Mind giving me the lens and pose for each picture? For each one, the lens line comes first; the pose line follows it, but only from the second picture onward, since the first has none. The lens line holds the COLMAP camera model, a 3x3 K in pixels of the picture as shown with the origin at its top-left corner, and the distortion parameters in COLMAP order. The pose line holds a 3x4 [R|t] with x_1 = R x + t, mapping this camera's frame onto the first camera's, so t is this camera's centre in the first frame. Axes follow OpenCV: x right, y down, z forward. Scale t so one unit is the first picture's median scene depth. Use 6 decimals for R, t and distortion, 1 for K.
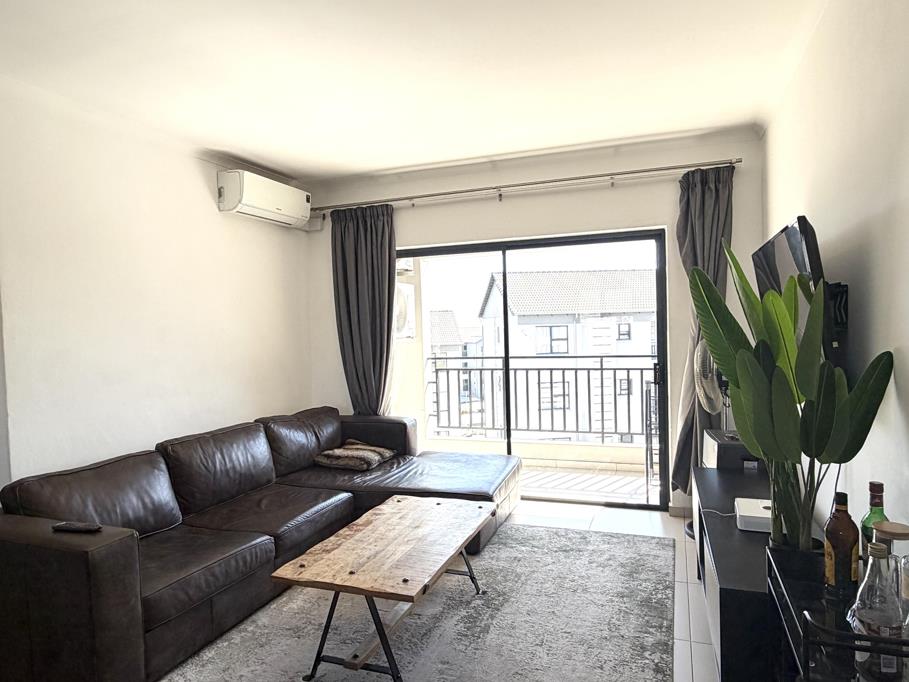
lens RADIAL K [[591.8, 0, 447.6], [0, 591.8, 356.5], [0, 0, 1]] dist [0.014636, -0.001894]
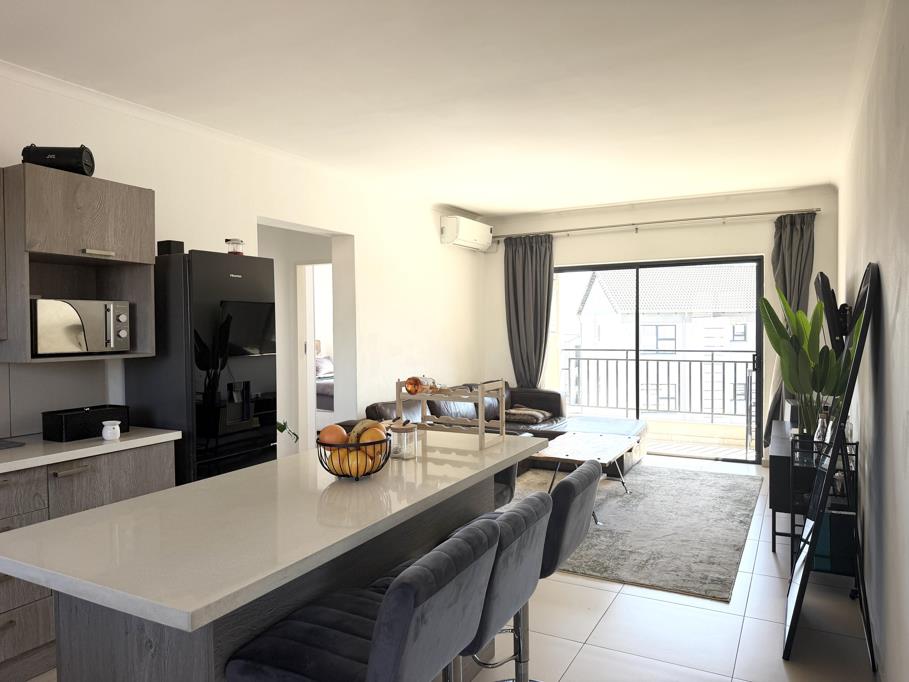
lens RADIAL K [[629.4, 0, 439.4], [0, 629.4, 339.7], [0, 0, 1]] dist [0.027711, -0.040937]
pose [[0.987635, 0.024689, -0.154817, -0.135374], [-0.028150, 0.999400, -0.020200, 0.026969], [0.154225, 0.024308, 0.987737, -0.533204]]
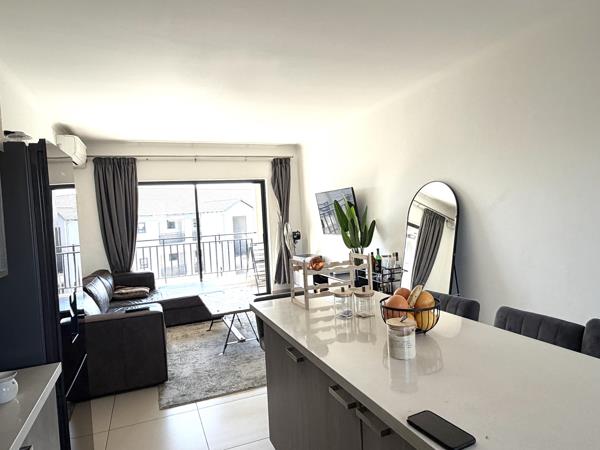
lens RADIAL K [[390.6, 0, 304.5], [0, 390.6, 218.9], [0, 0, 1]] dist [0.014636, -0.001894]
pose [[0.730390, -0.022380, 0.682664, -0.628864], [0.069300, 0.996734, -0.041469, 0.028910], [-0.679506, 0.077597, 0.729555, -0.290924]]
